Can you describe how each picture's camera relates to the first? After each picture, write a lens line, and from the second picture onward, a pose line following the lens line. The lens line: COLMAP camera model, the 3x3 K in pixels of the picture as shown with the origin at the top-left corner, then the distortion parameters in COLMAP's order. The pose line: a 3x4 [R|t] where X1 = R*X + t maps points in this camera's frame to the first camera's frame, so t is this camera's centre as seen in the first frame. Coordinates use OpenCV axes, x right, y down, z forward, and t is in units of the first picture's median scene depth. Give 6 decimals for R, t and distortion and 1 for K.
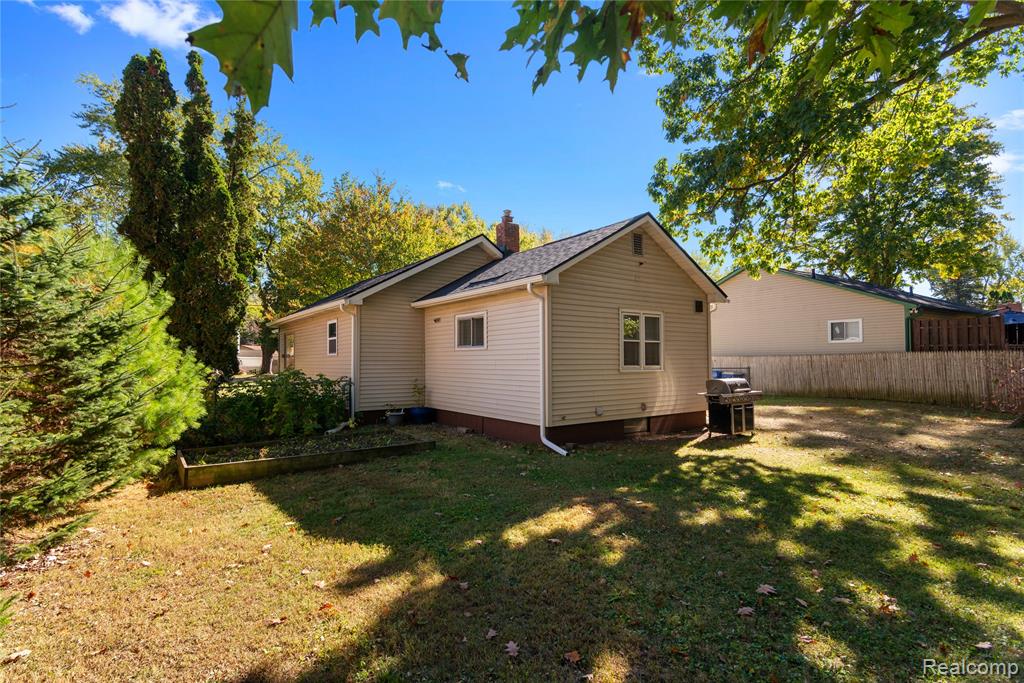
lens RADIAL K [[498.2, 0, 504.2], [0, 498.2, 350.2], [0, 0, 1]] dist [0.015994, 0.000941]
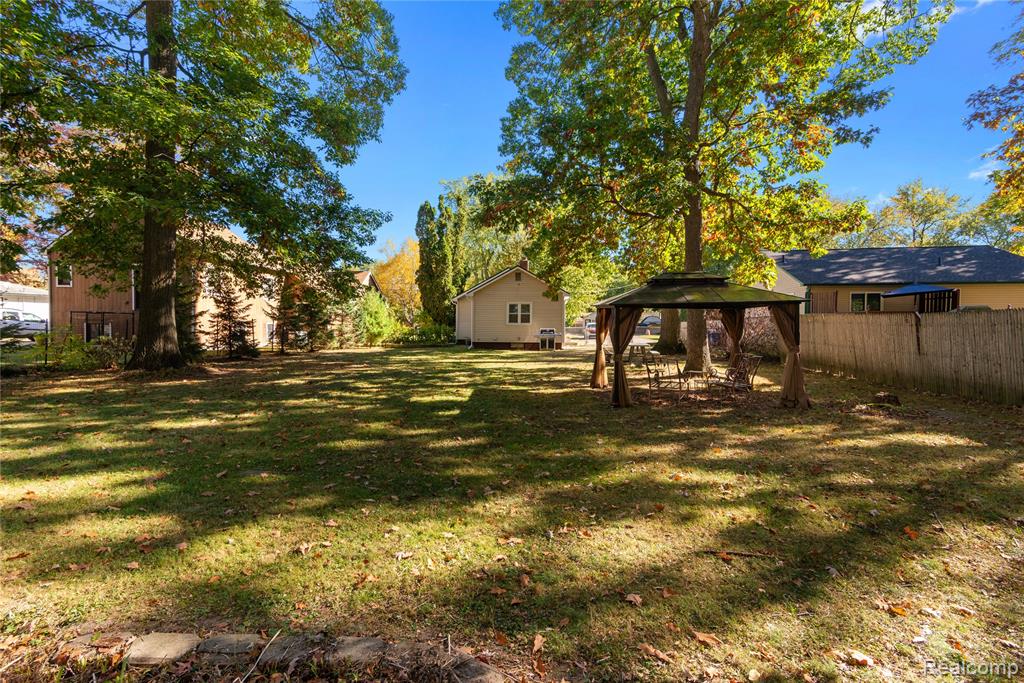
lens RADIAL K [[498.2, 0, 504.7], [0, 498.2, 335.2], [0, 0, 1]] dist [0.015994, 0.000941]
pose [[0.762424, 0.021334, -0.646725, 1.920064], [0.003508, 0.999305, 0.037100, -0.002226], [0.647068, -0.030555, 0.761820, -1.060310]]
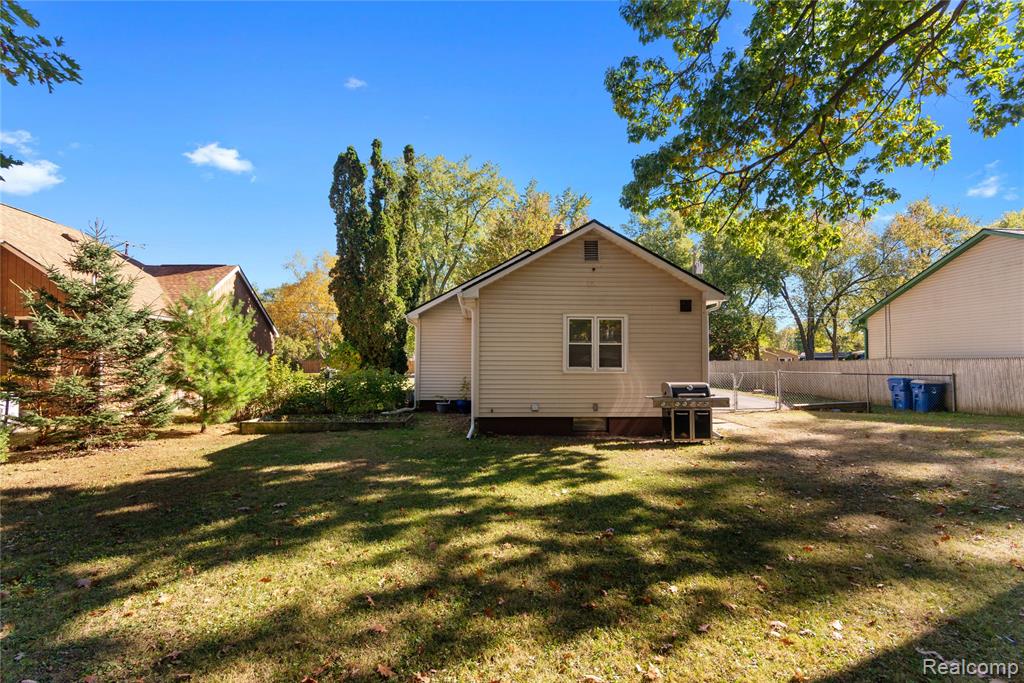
lens RADIAL K [[498.2, 0, 498.3], [0, 498.2, 356.1], [0, 0, 1]] dist [0.015994, 0.000941]
pose [[0.844170, 0.000095, -0.536075, 0.659423], [0.002972, 0.999984, 0.004856, 0.001762], [0.536067, -0.005693, 0.844156, 0.016611]]
